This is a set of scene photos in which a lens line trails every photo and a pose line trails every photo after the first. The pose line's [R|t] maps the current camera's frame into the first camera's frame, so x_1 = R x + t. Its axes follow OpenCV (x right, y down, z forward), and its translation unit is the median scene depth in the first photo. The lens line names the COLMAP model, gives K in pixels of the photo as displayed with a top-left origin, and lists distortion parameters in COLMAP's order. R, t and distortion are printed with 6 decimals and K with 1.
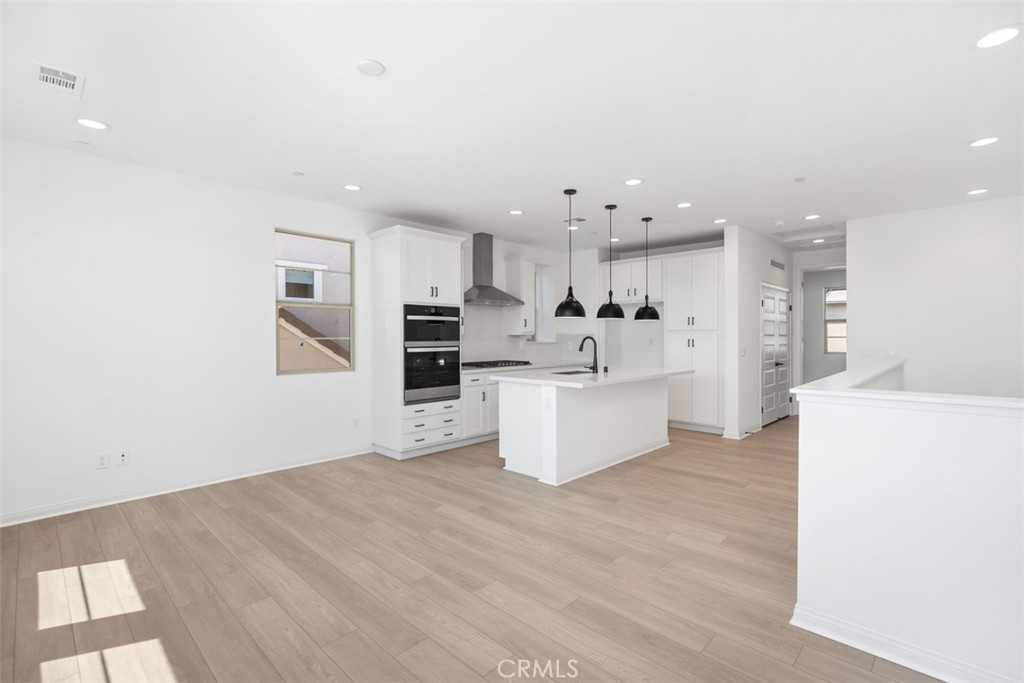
lens RADIAL K [[468.5, 0, 513.8], [0, 468.5, 336.4], [0, 0, 1]] dist [0.001610, -0.000122]
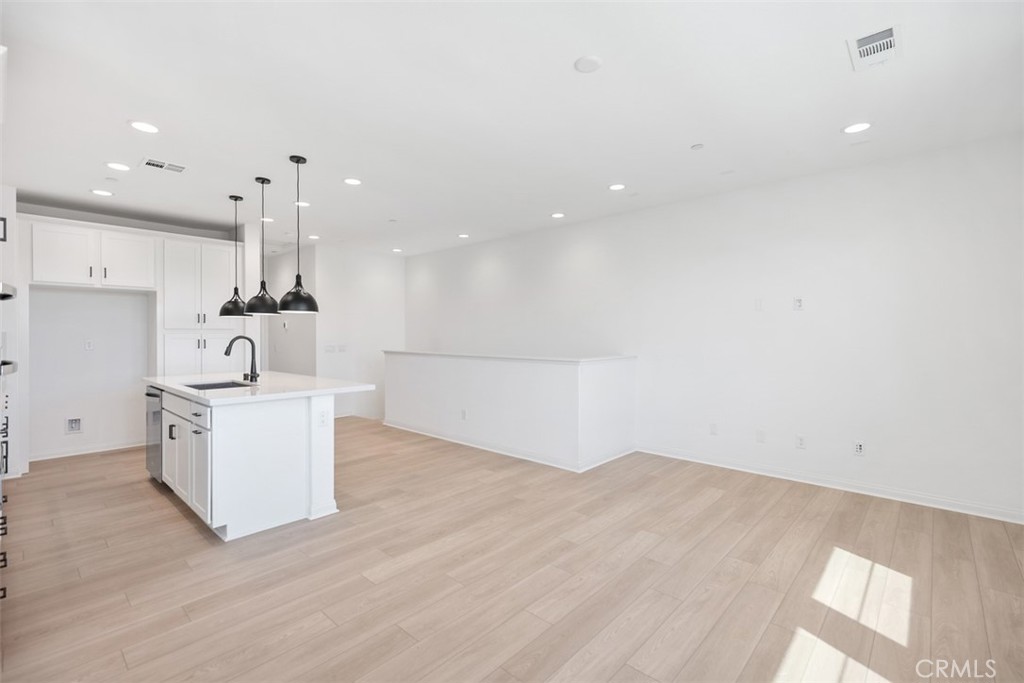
lens RADIAL K [[458.2, 0, 512.0], [0, 458.2, 341.5], [0, 0, 1]] dist [0.001874, 0.000229]
pose [[-0.020019, -0.013581, 0.999707, -0.854224], [0.005565, 0.999891, 0.013695, 0.001836], [-0.999784, 0.005838, -0.019942, 0.805563]]
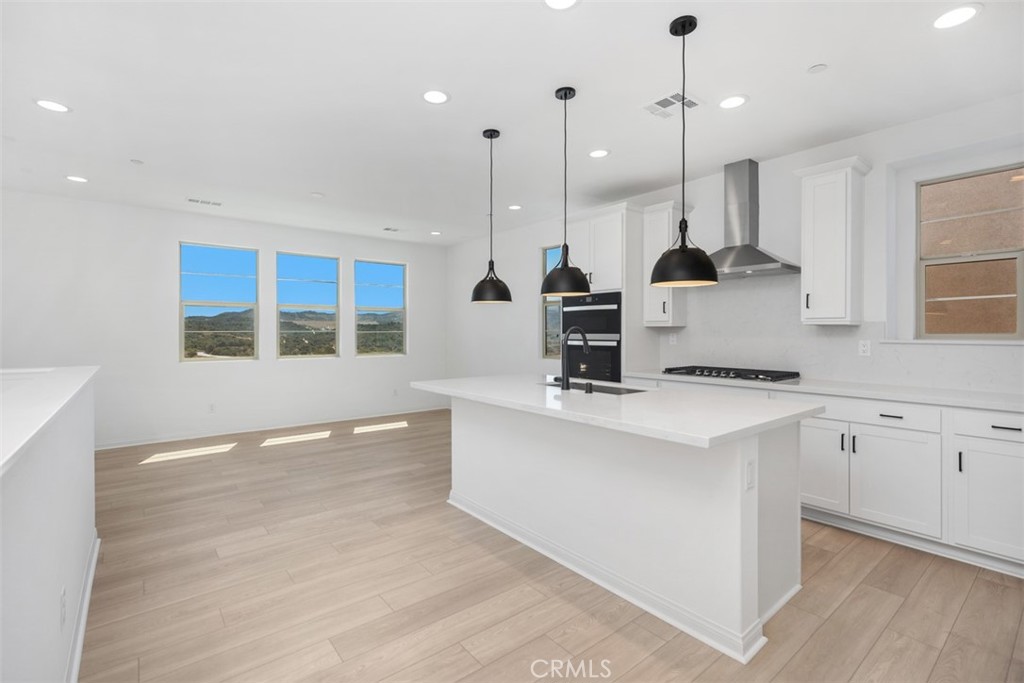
lens RADIAL K [[468.5, 0, 513.8], [0, 468.5, 336.4], [0, 0, 1]] dist [0.001610, -0.000122]
pose [[-0.121508, 0.015918, -0.992463, 1.068965], [0.000656, 0.999872, 0.015957, 0.001590], [0.992590, 0.001287, -0.121503, 1.411864]]
